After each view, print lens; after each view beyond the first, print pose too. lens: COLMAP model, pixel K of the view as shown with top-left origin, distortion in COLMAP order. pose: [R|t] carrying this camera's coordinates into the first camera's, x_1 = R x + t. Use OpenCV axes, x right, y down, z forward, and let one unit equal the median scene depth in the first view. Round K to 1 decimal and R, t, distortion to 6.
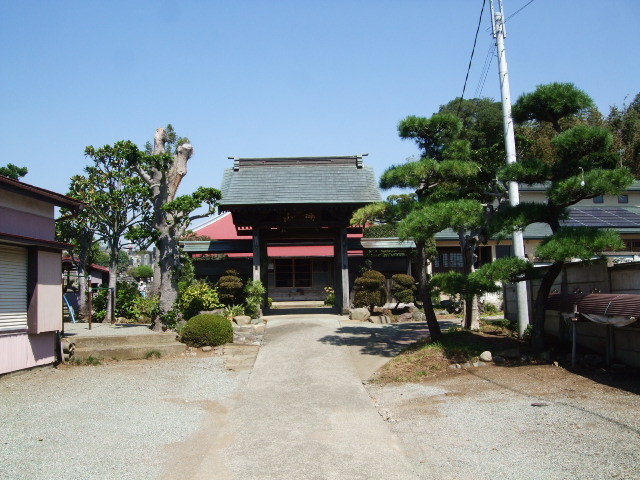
lens RADIAL K [[658.3, 0, 320.0], [0, 658.3, 240.0], [0, 0, 1]] dist [-0.091523, 0.000839]
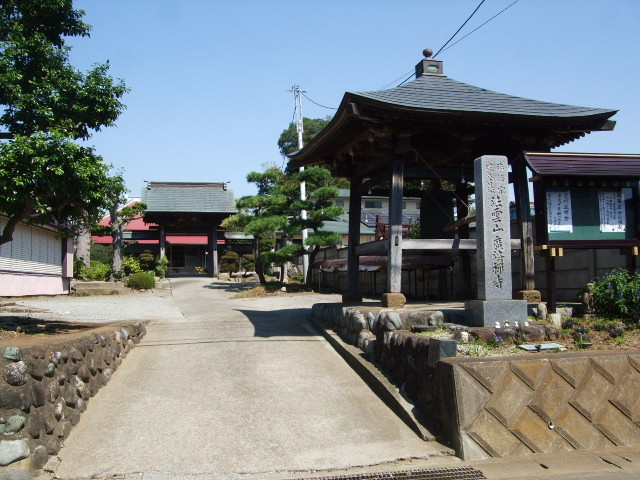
lens RADIAL K [[658.3, 0, 320.0], [0, 658.3, 240.0], [0, 0, 1]] dist [-0.091523, 0.000839]
pose [[0.976845, 0.021118, 0.212903, -0.066462], [-0.023671, 0.999675, 0.009448, -0.006585], [-0.212635, -0.014269, 0.977028, -0.799525]]
